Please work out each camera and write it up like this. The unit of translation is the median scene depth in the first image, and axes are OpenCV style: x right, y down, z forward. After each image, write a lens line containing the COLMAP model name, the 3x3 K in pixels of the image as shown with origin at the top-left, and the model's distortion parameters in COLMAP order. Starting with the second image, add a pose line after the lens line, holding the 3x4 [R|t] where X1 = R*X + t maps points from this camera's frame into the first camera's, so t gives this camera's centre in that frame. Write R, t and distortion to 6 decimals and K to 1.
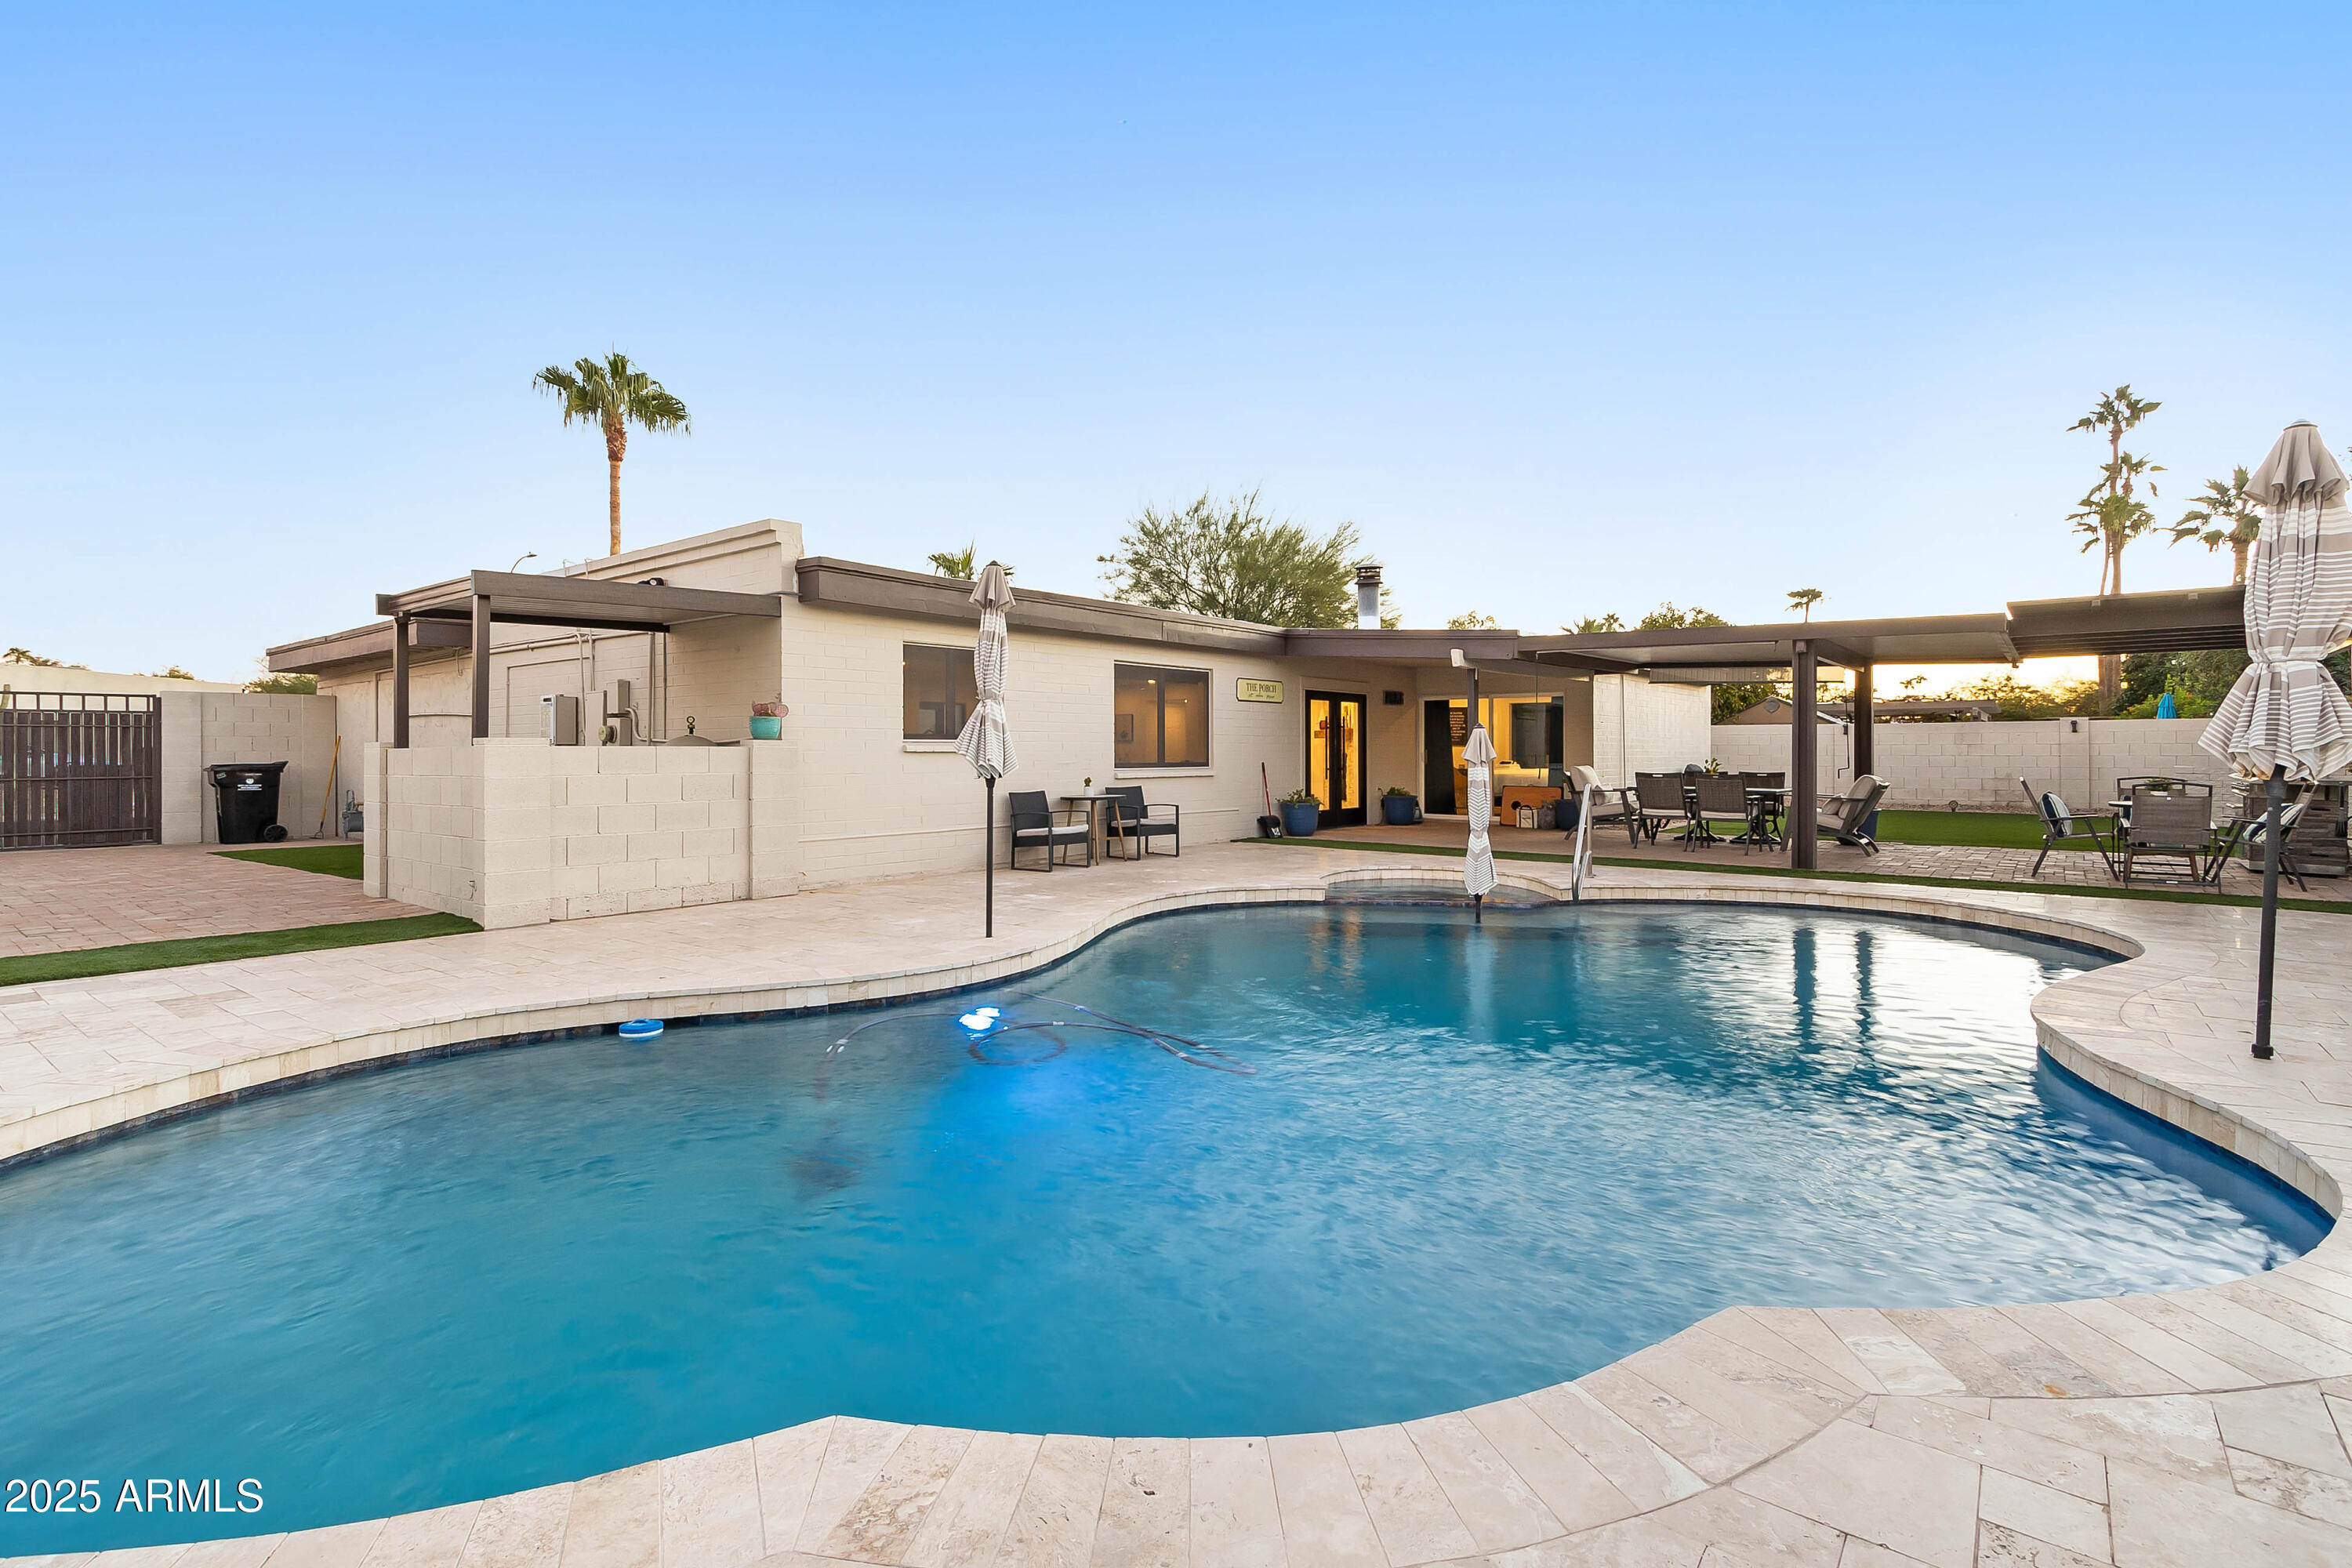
lens RADIAL K [[1092.3, 0, 1176.0], [0, 1092.3, 784.0], [0, 0, 1]] dist [0.010683, 0.000216]
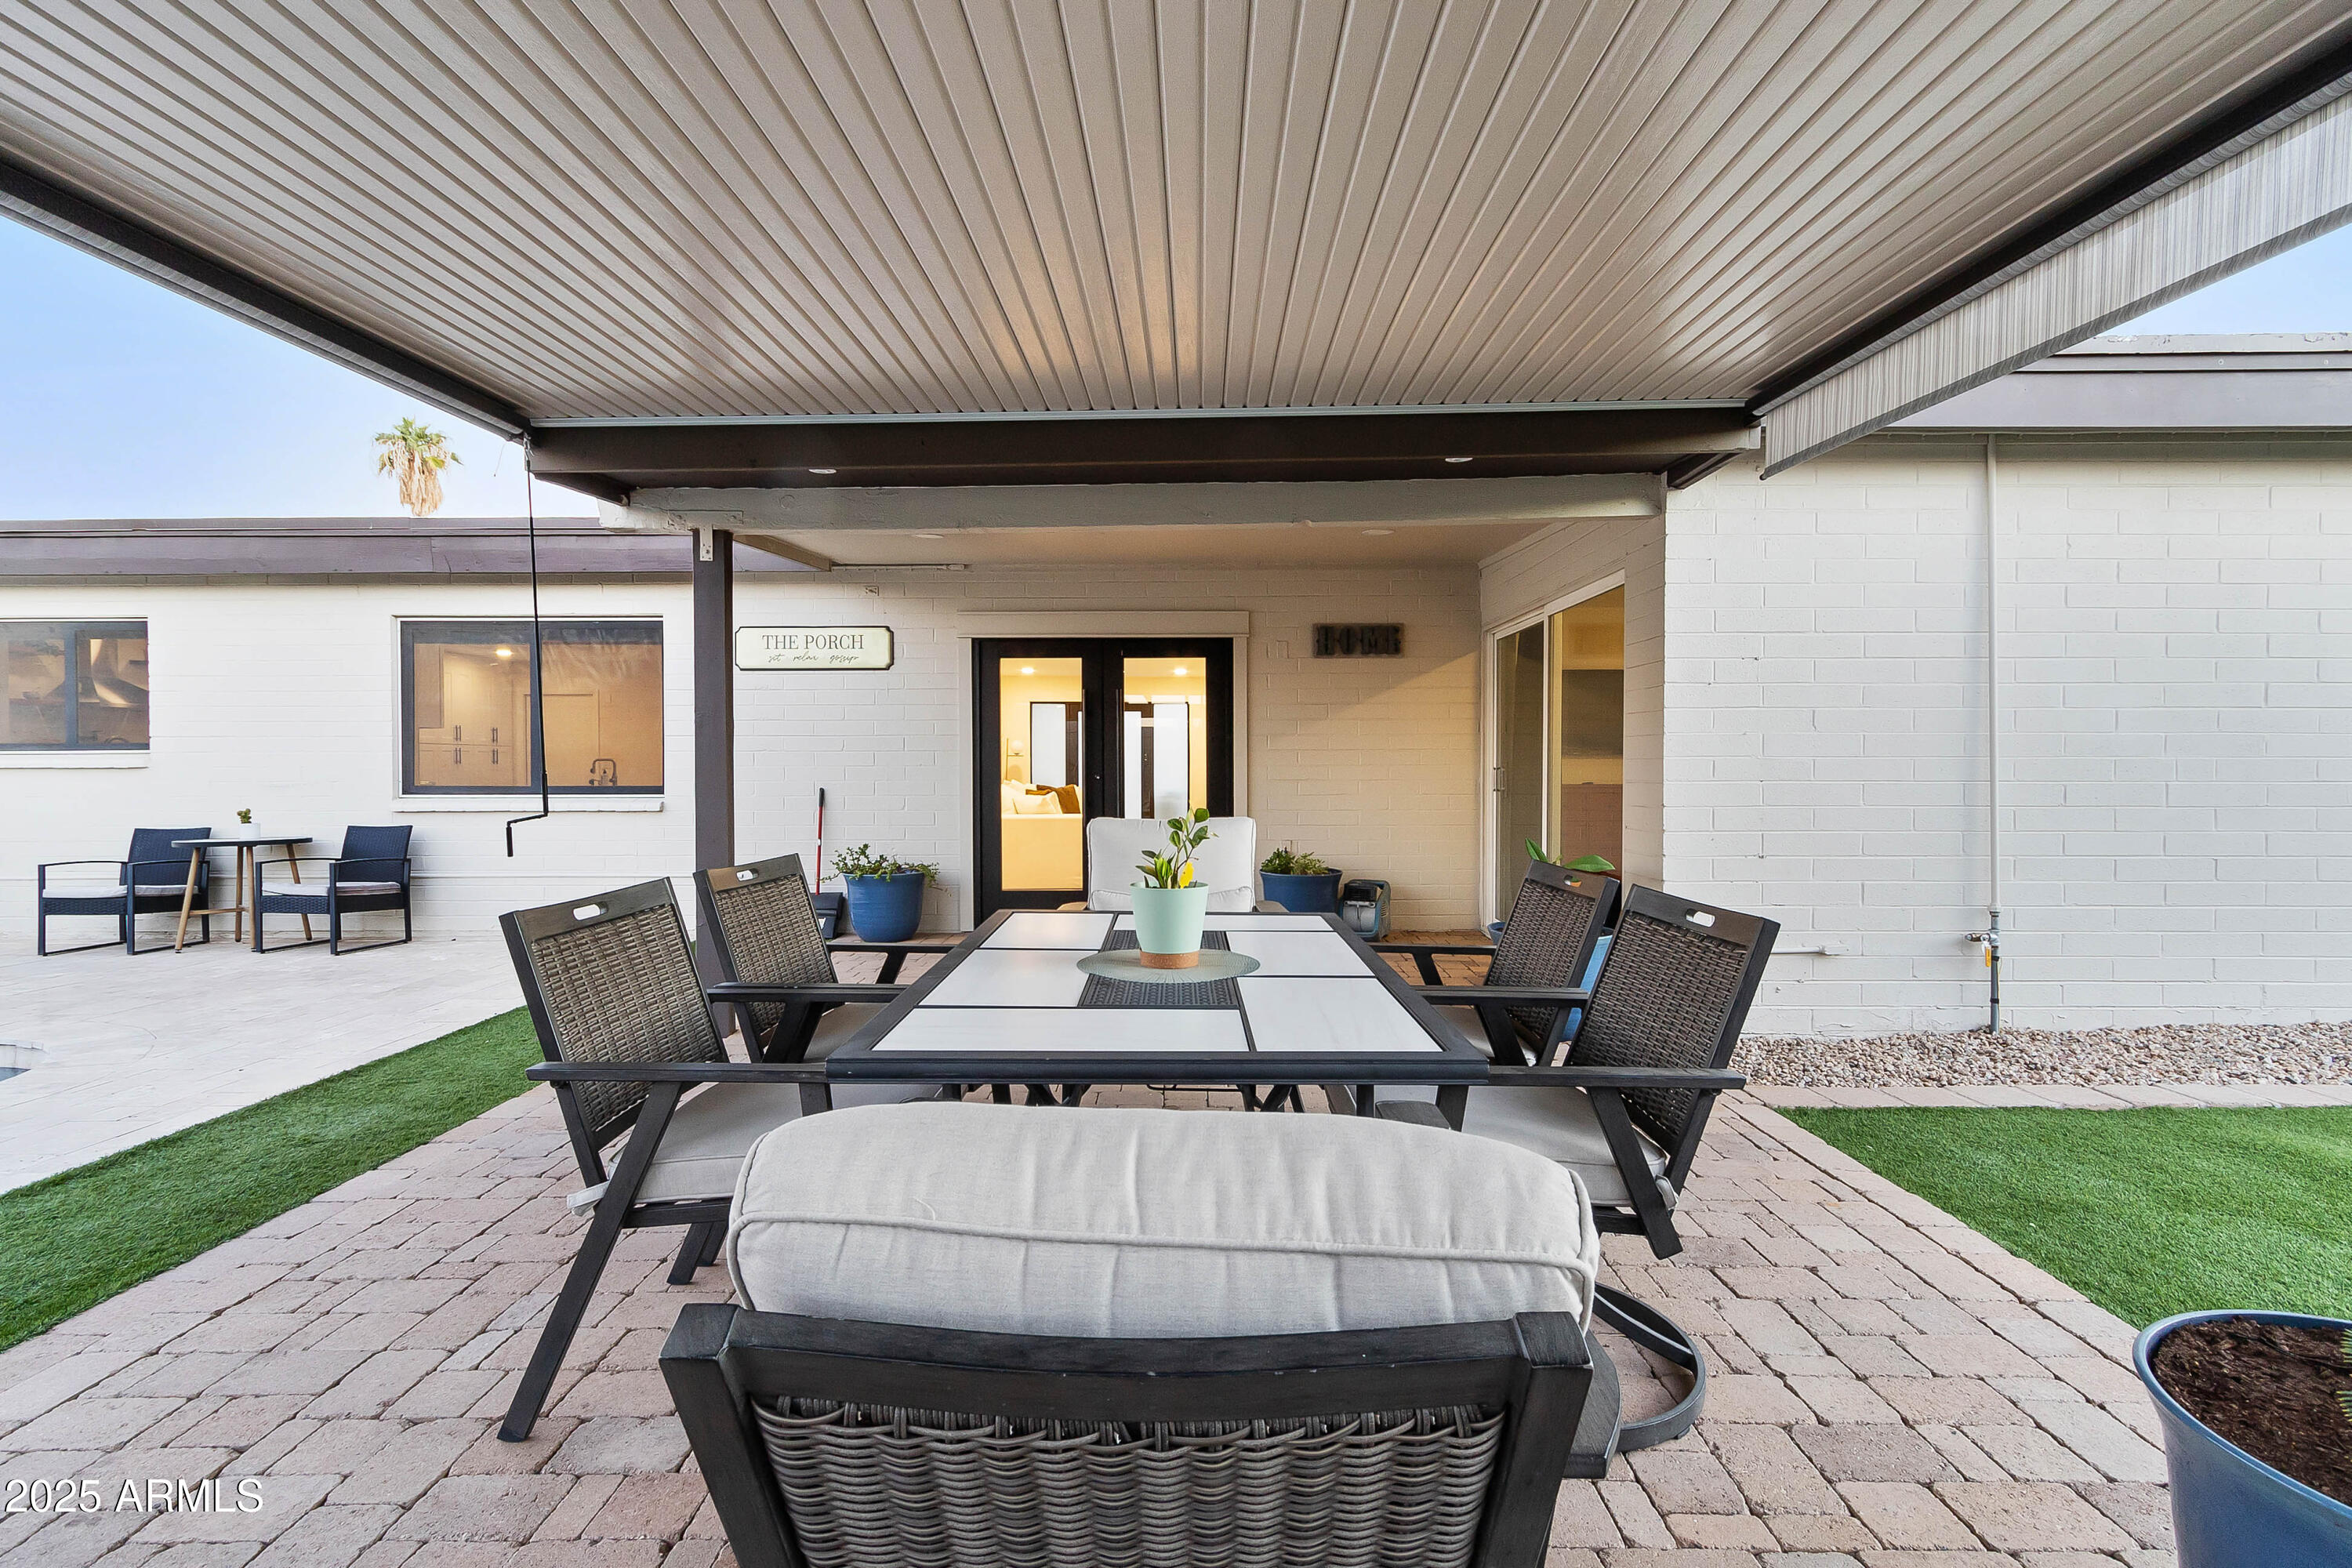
lens RADIAL K [[1092.3, 0, 1176.0], [0, 1092.3, 784.0], [0, 0, 1]] dist [0.010683, 0.000216]
pose [[0.618002, 0.016422, -0.786005, 0.715596], [-0.023496, 0.999721, 0.002414, -0.033288], [0.785826, 0.016976, 0.618215, 1.001425]]
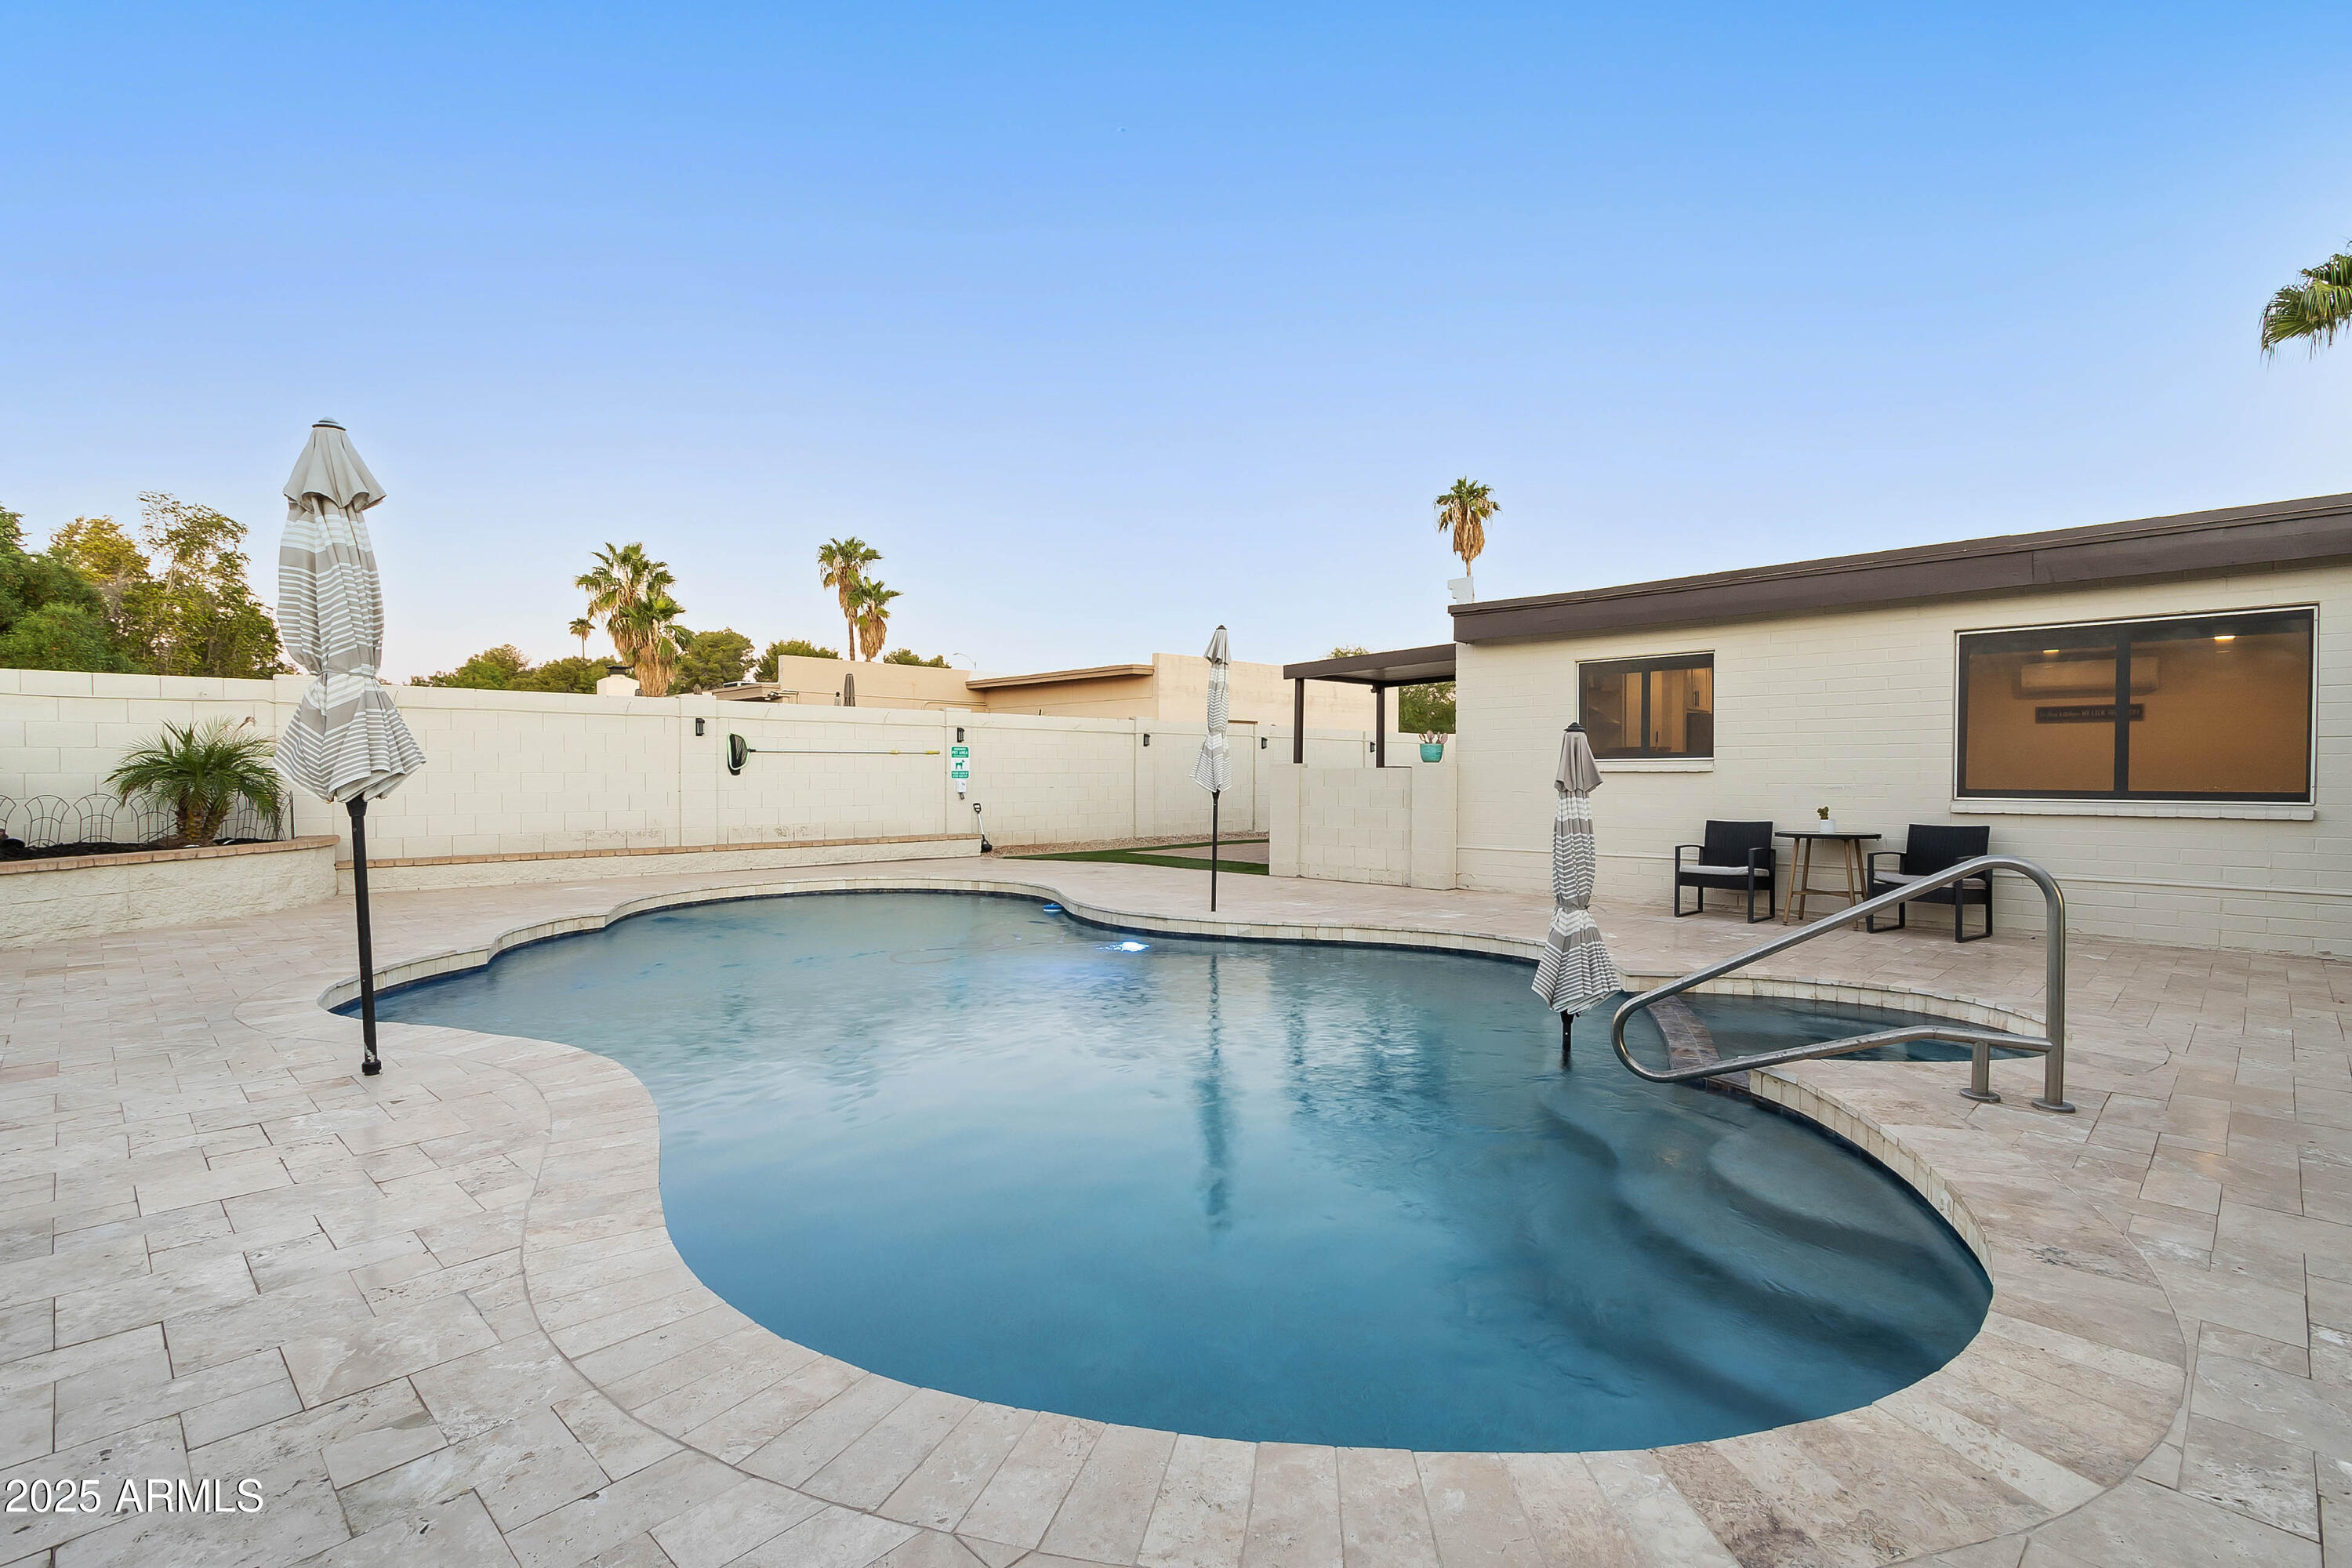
lens RADIAL K [[1092.3, 0, 1176.0], [0, 1092.3, 784.0], [0, 0, 1]] dist [0.010683, 0.000216]
pose [[-0.097802, 0.013686, -0.995112, 0.666674], [-0.029601, 0.999423, 0.016655, -0.020074], [0.994766, 0.031085, -0.097341, 0.625769]]
